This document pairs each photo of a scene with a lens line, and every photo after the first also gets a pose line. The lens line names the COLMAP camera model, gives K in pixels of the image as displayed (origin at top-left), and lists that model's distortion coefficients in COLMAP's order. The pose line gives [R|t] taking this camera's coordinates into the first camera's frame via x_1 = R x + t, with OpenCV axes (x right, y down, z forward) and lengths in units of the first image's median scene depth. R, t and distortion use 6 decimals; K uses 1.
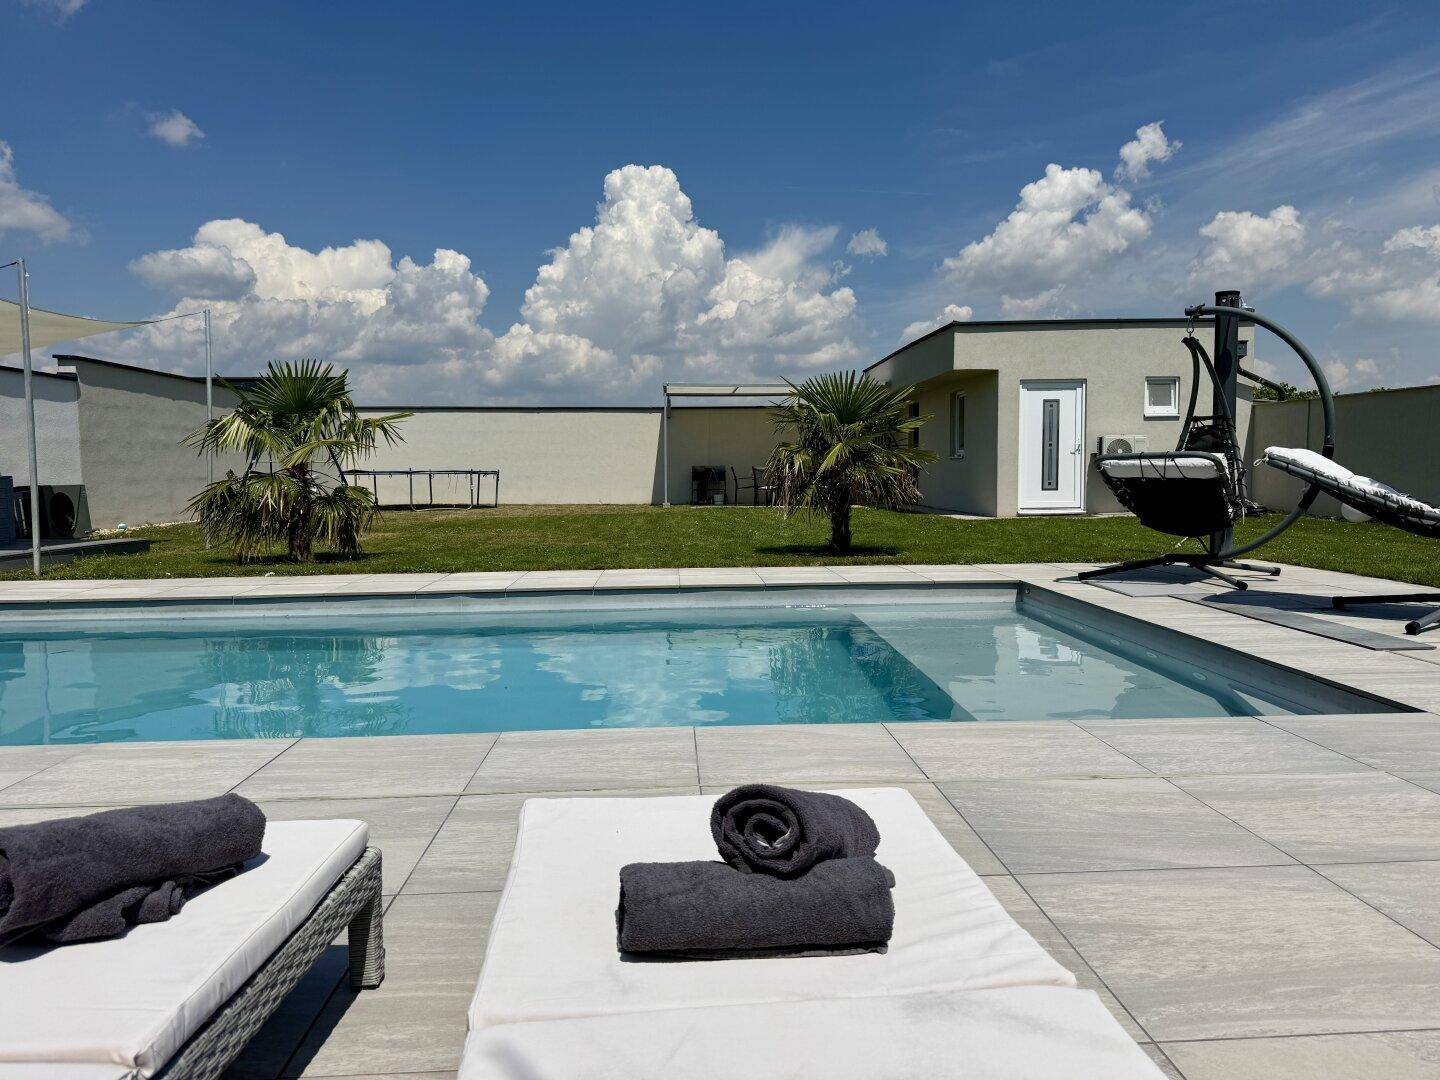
lens RADIAL K [[1008.0, 0, 720.0], [0, 1008.0, 540.0], [0, 0, 1]] dist [0.092543, -0.147458]
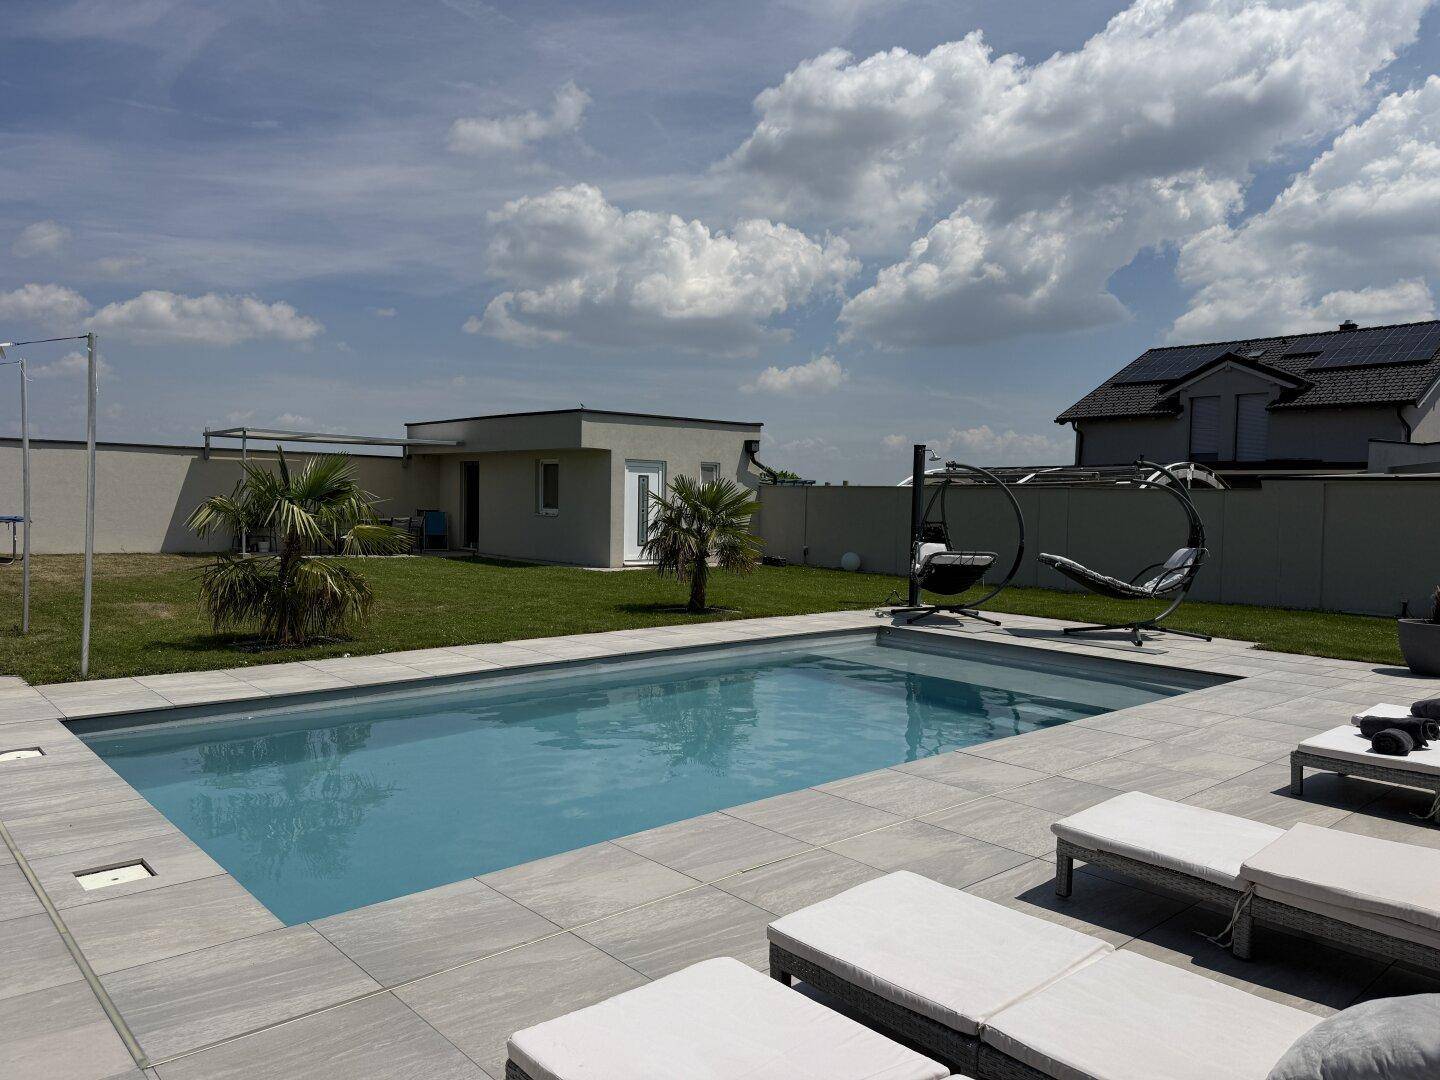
lens RADIAL K [[1008.0, 0, 720.0], [0, 1008.0, 540.0], [0, 0, 1]] dist [0.092543, -0.147458]
pose [[0.771867, 0.005190, 0.635763, -0.401207], [0.013134, 0.999623, -0.024106, -0.026599], [-0.635649, 0.026957, 0.771508, -0.027709]]
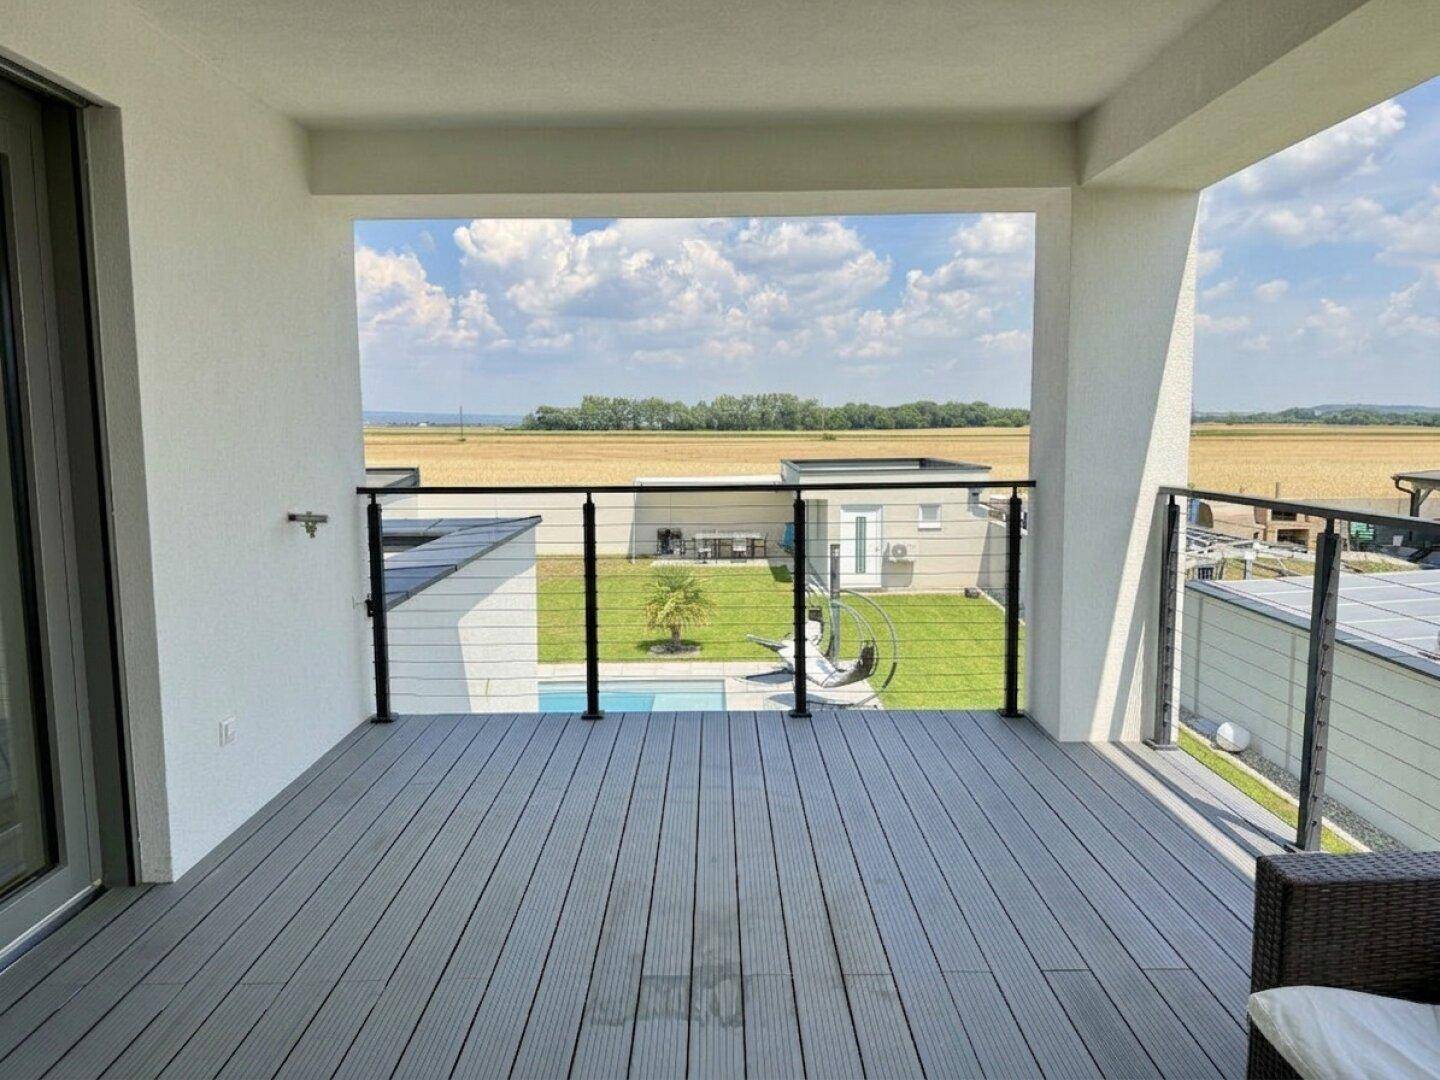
lens RADIAL K [[1008.0, 0, 720.0], [0, 1008.0, 540.0], [0, 0, 1]] dist [0.092543, -0.147458]
pose [[0.999375, 0.006554, -0.034740, 0.158908], [-0.005080, 0.999090, 0.042350, -0.169898], [0.034986, -0.042147, 0.998499, -0.610261]]
